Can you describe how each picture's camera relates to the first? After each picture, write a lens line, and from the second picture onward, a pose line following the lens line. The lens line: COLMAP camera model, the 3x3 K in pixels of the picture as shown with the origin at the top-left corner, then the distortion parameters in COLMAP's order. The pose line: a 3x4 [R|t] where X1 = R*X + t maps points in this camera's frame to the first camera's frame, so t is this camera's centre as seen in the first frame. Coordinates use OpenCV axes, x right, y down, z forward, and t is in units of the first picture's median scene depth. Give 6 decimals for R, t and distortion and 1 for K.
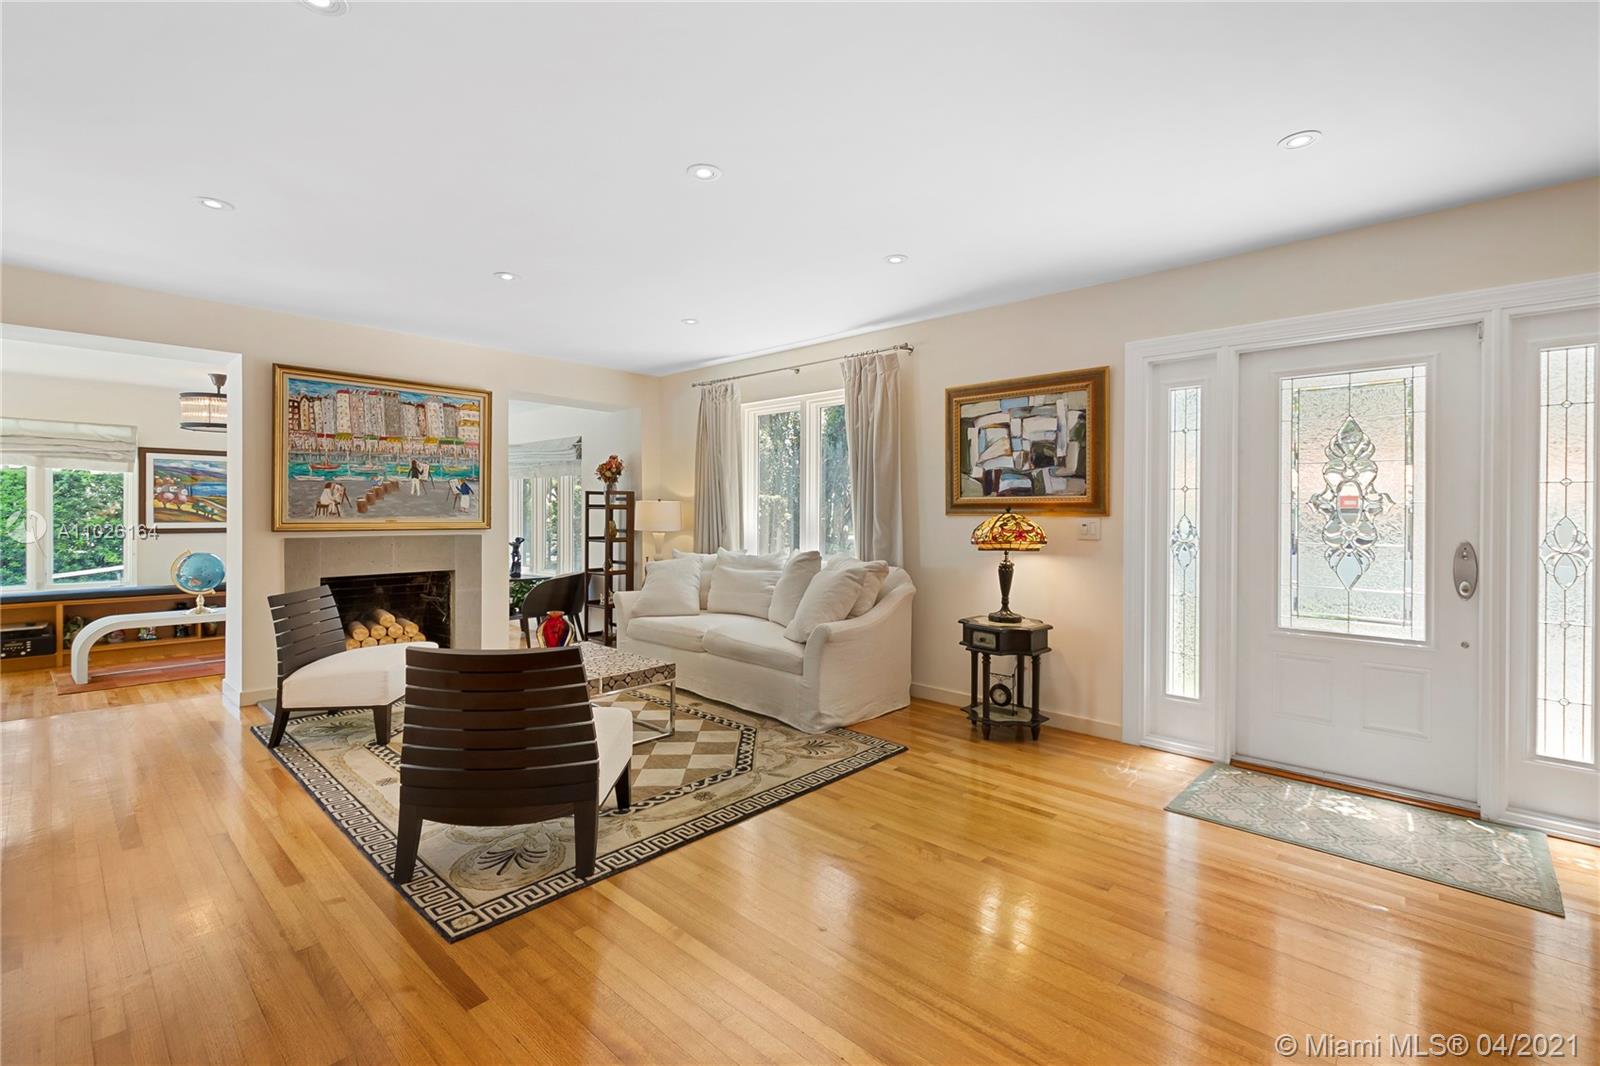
lens RADIAL K [[700.7, 0, 801.4], [0, 700.7, 520.5], [0, 0, 1]] dist [0.003022, -0.000247]
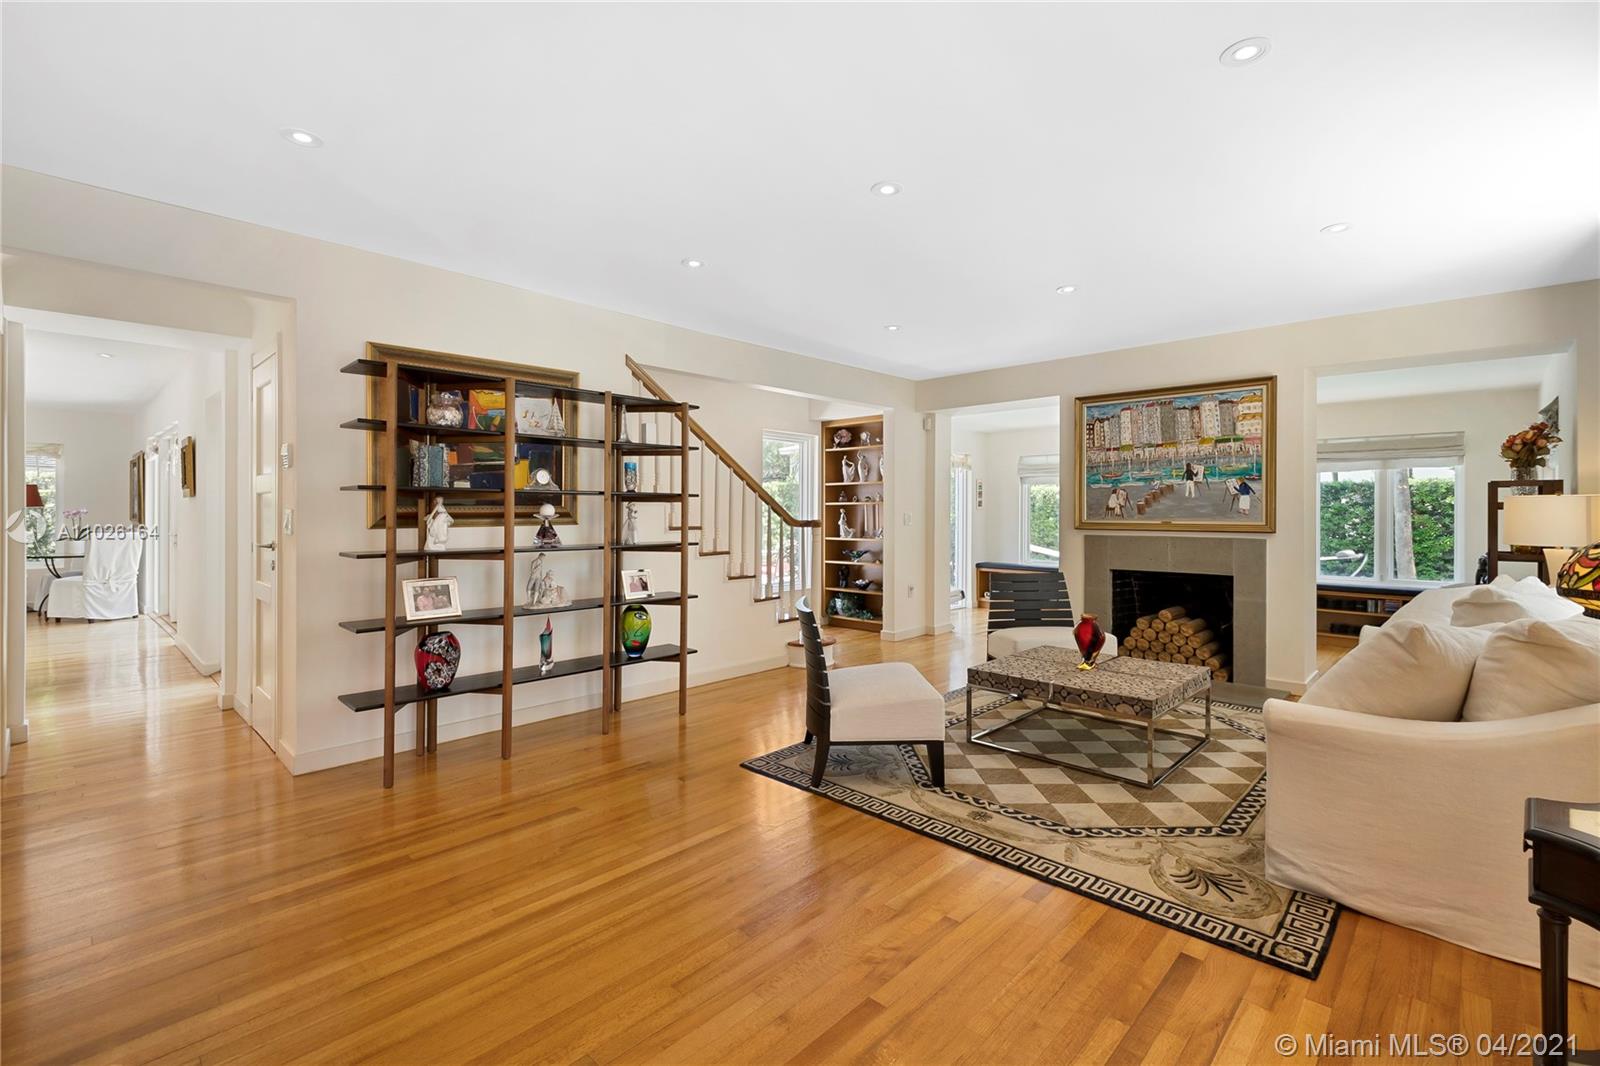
lens RADIAL K [[700.7, 0, 801.4], [0, 700.7, 520.5], [0, 0, 1]] dist [0.003022, -0.000247]
pose [[-0.007606, 0.007231, -0.999945, 0.507366], [-0.012420, 0.999896, 0.007326, -0.003168], [0.999894, 0.012475, -0.007515, 0.486873]]
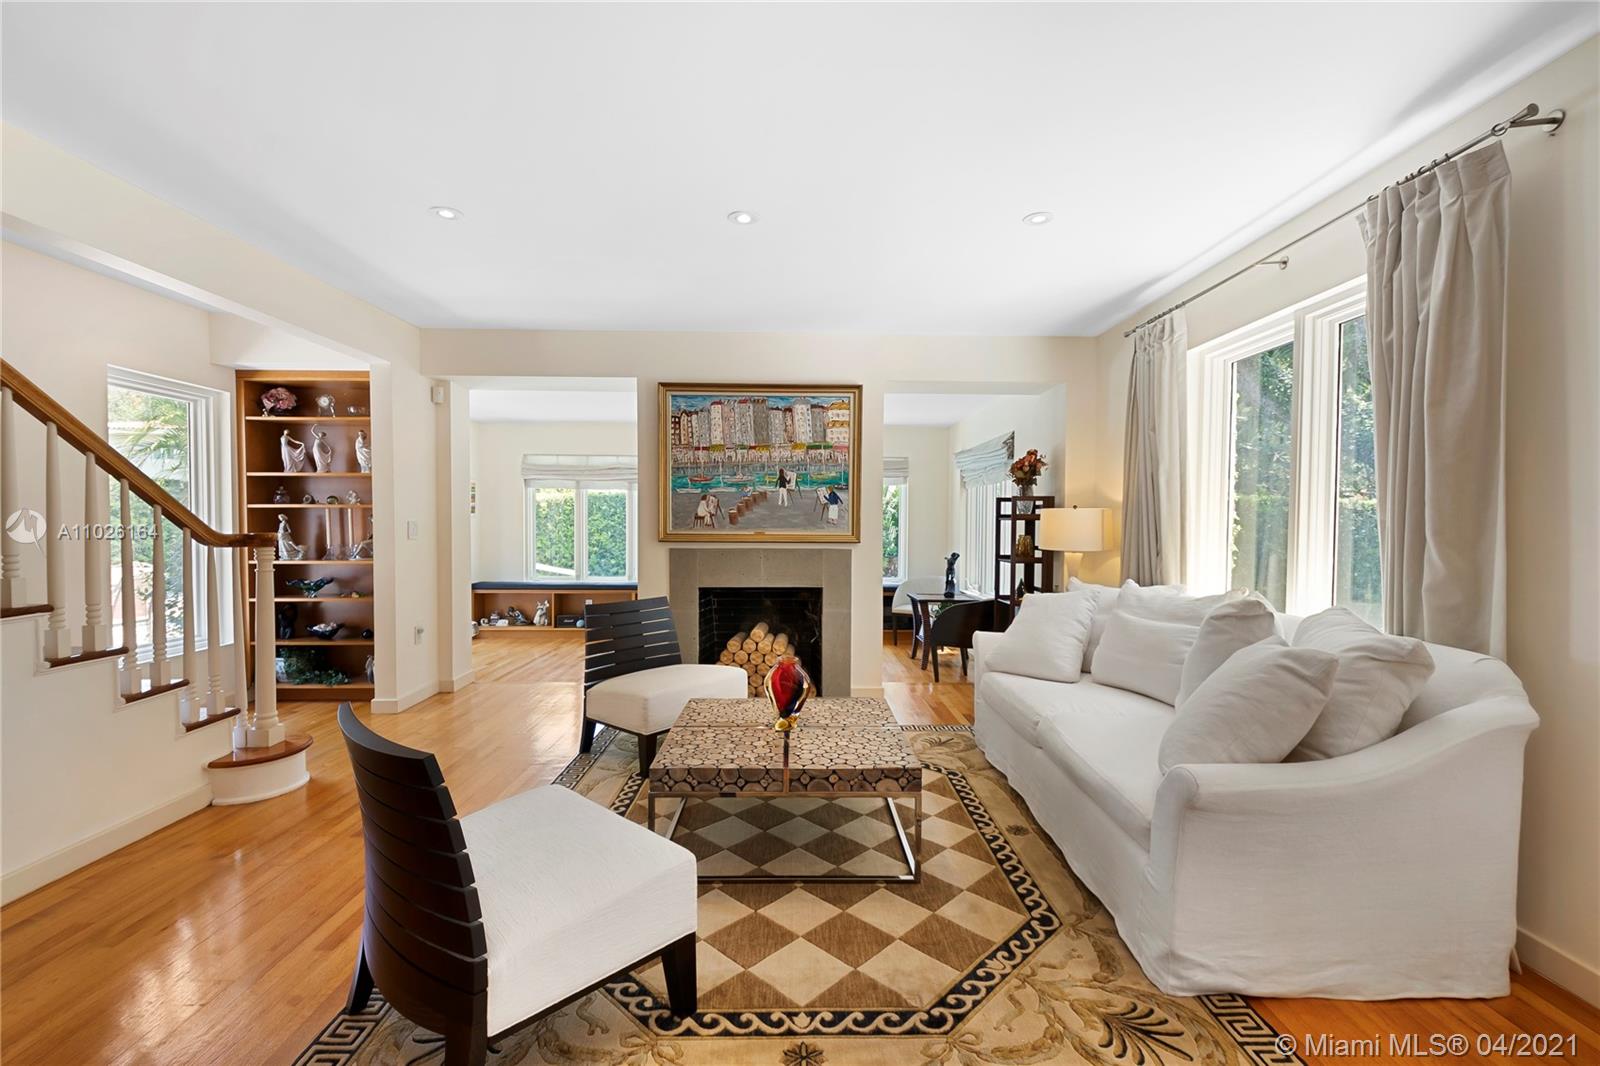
lens RADIAL K [[692.1, 0, 802.8], [0, 692.1, 545.4], [0, 0, 1]] dist [0.027253, -0.017875]
pose [[0.696455, 0.022655, -0.717243, 0.147201], [-0.009867, 0.999709, 0.021996, -0.003923], [0.717533, -0.008242, 0.696476, 0.404965]]
